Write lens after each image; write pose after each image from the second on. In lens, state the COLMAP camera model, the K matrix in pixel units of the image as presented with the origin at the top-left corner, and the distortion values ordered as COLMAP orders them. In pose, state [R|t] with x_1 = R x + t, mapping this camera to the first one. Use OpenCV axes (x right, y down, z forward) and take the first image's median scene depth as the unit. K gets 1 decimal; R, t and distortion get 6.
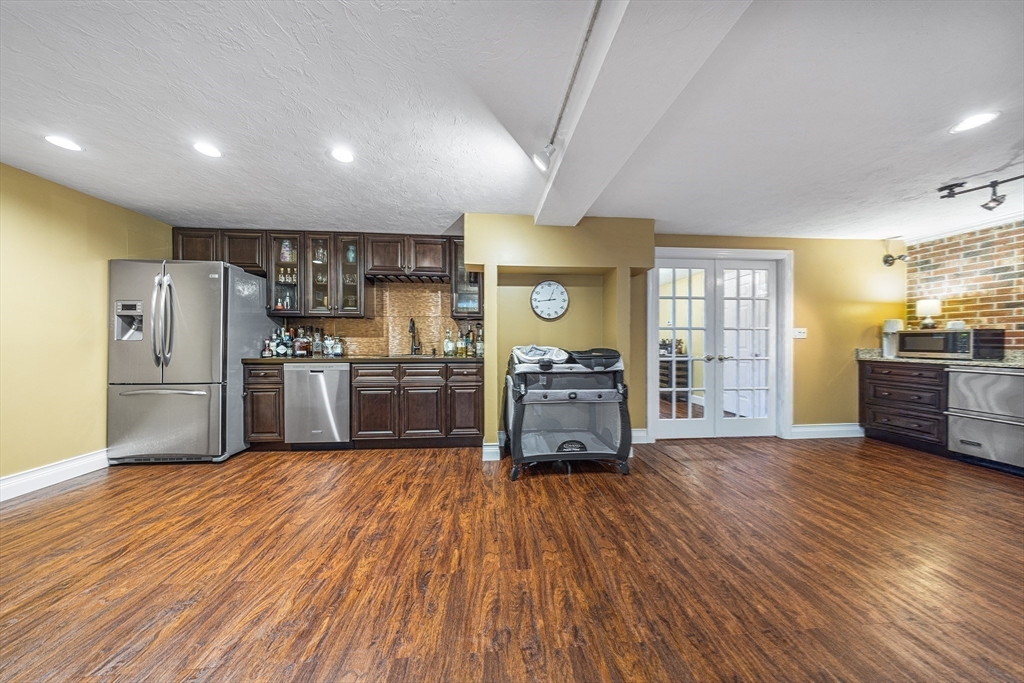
lens RADIAL K [[296.7, 0, 507.4], [0, 296.7, 344.3], [0, 0, 1]] dist [-0.000320, 0.000308]
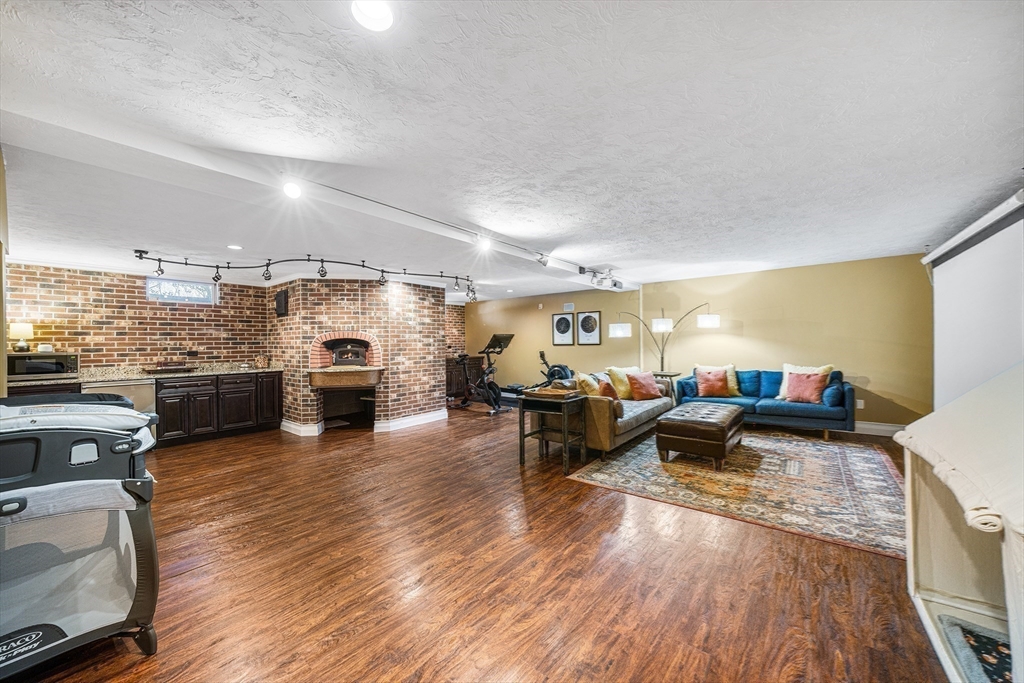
lens RADIAL K [[376.4, 0, 501.4], [0, 376.4, 342.5], [0, 0, 1]] dist [-0.001970, 0.000489]
pose [[-0.712734, 0.008204, 0.701386, -0.669357], [0.016590, 0.999849, 0.005163, -0.062050], [-0.701238, 0.015316, -0.712763, 0.772476]]
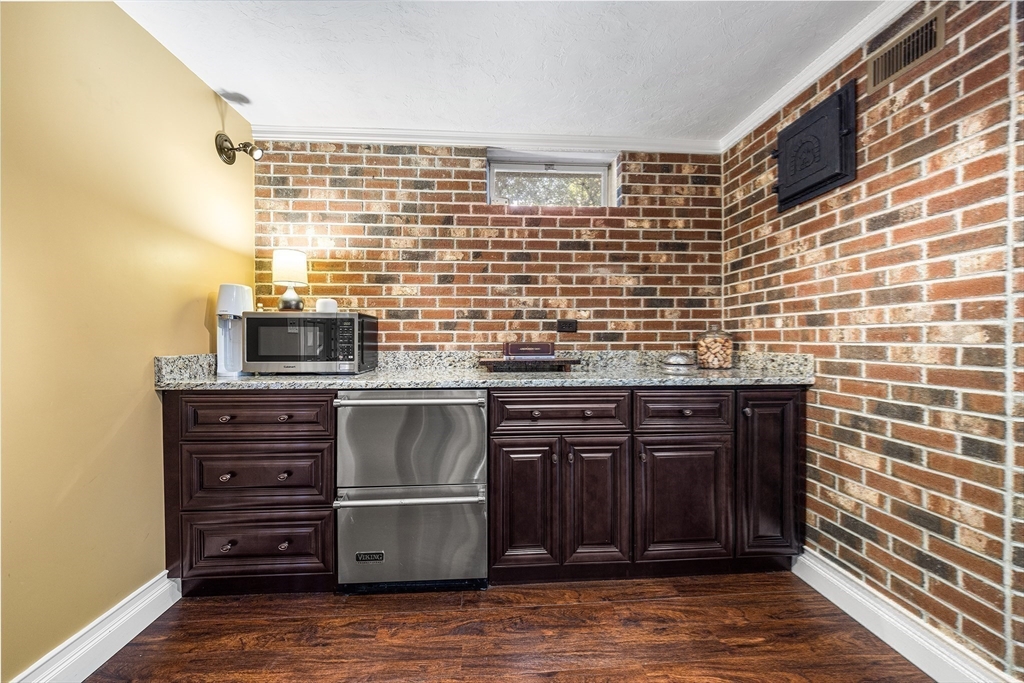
lens RADIAL K [[376.4, 0, 517.8], [0, 376.4, 342.7], [0, 0, 1]] dist [-0.001970, 0.000489]
pose [[-0.003403, -0.005306, 0.999980, 0.809307], [0.010102, 0.999935, 0.005340, -0.000406], [-0.999943, 0.010120, -0.003350, 0.637195]]
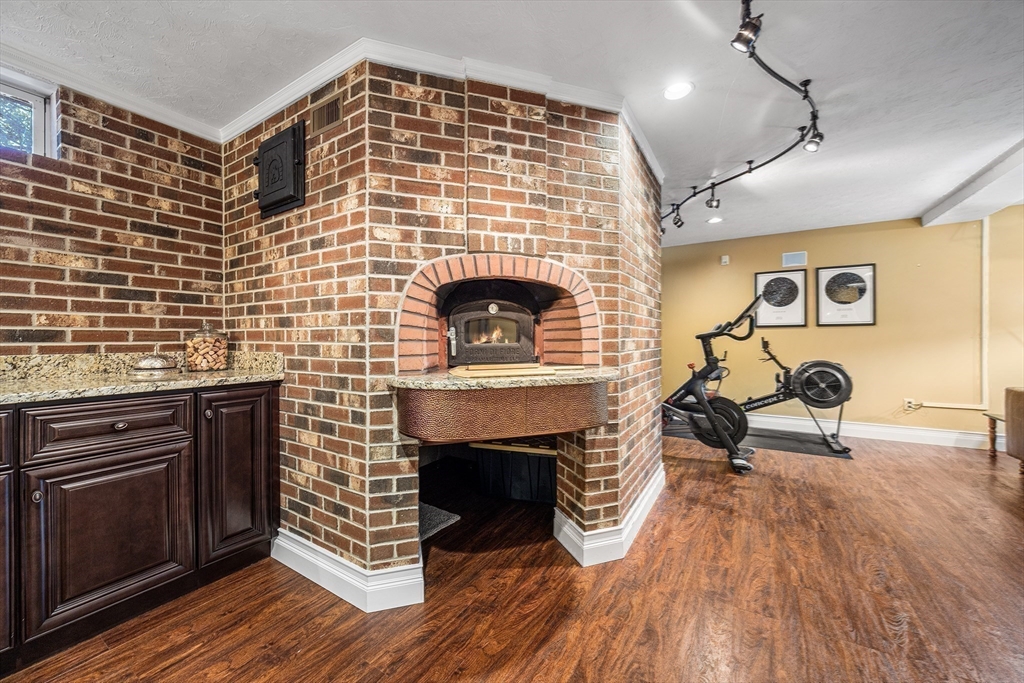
lens RADIAL K [[376.4, 0, 497.8], [0, 376.4, 340.1], [0, 0, 1]] dist [-0.001970, 0.000489]
pose [[-0.796410, 0.000523, 0.604757, 0.714515], [0.007572, 0.999930, 0.009107, 0.000339], [-0.604710, 0.011832, -0.796358, 0.487340]]
